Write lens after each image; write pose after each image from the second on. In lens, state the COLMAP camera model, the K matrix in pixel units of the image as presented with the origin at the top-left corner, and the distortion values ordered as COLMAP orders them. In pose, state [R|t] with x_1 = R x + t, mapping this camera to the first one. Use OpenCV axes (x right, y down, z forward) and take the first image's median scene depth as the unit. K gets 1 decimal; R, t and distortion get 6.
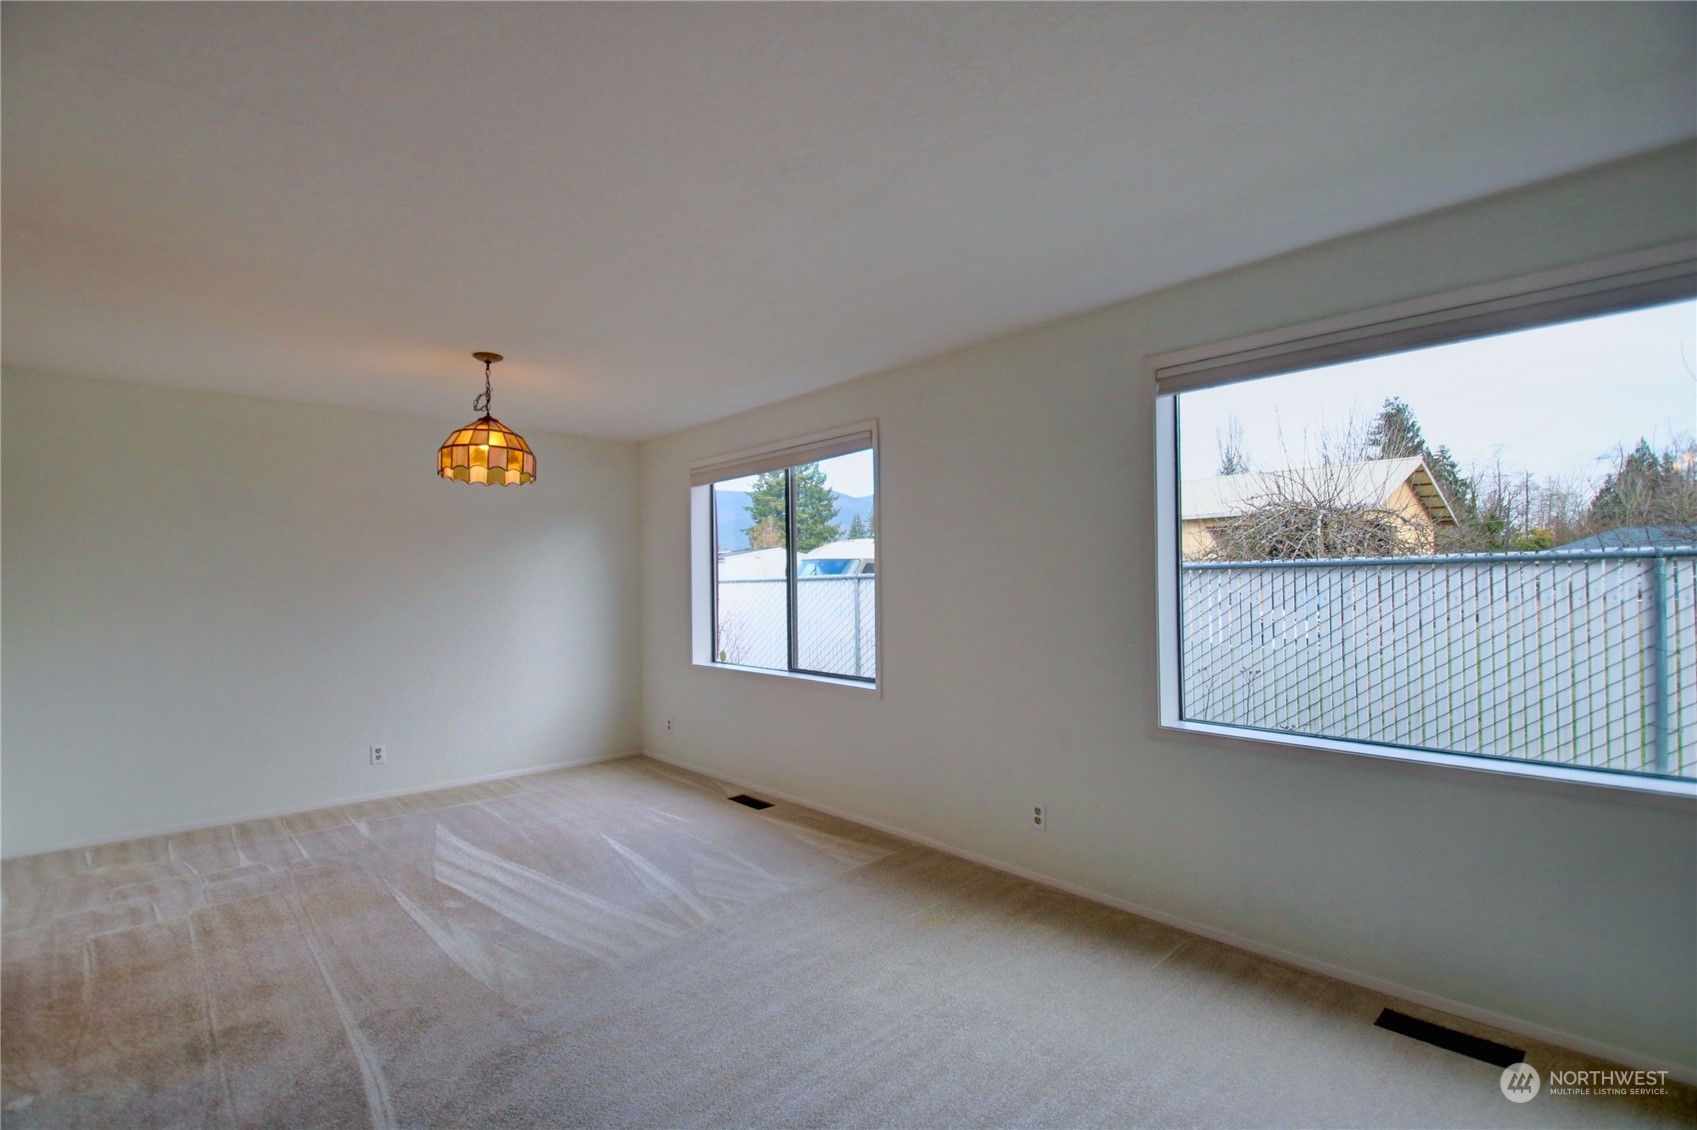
lens RADIAL K [[796.6, 0, 849.2], [0, 796.6, 571.1], [0, 0, 1]] dist [-0.000072, -0.018044]
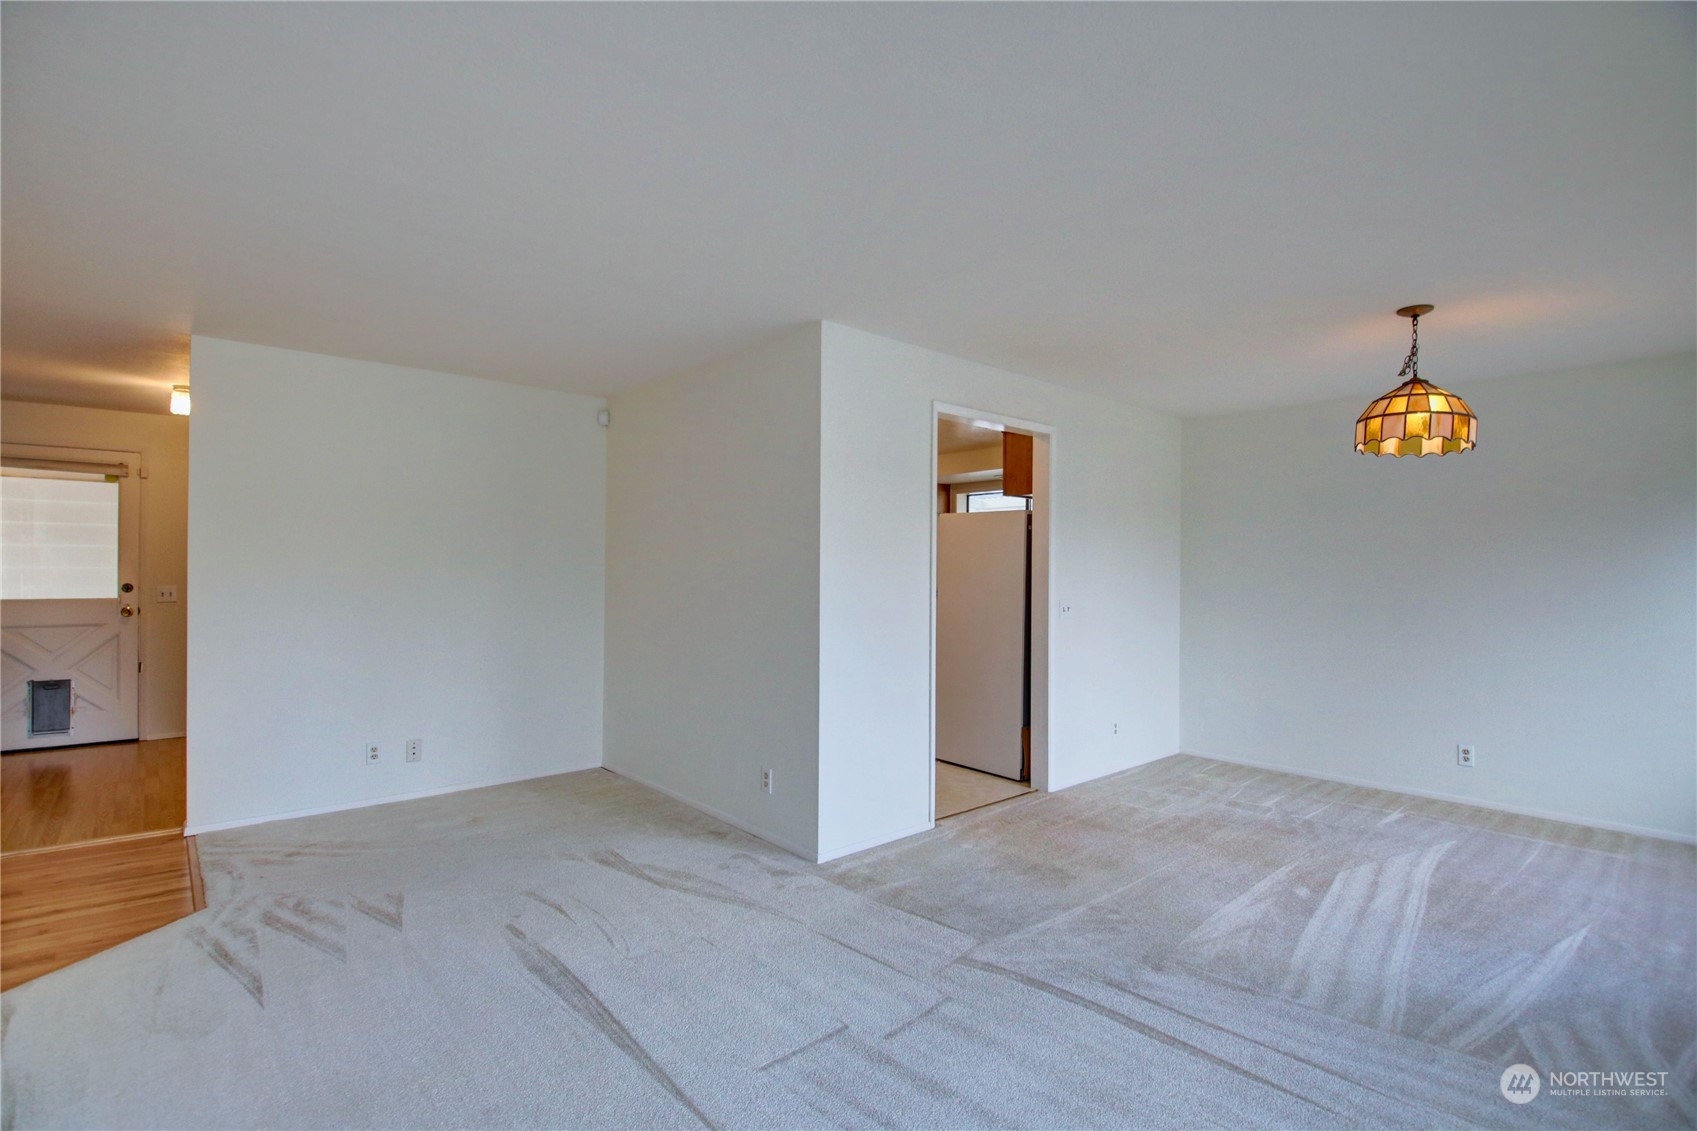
lens RADIAL K [[796.6, 0, 849.2], [0, 796.6, 571.6], [0, 0, 1]] dist [-0.000072, -0.018044]
pose [[-0.005320, 0.016235, -0.999854, 0.441540], [-0.000627, 0.999868, 0.016239, 0.004262], [0.999986, 0.000714, -0.005310, 0.400654]]
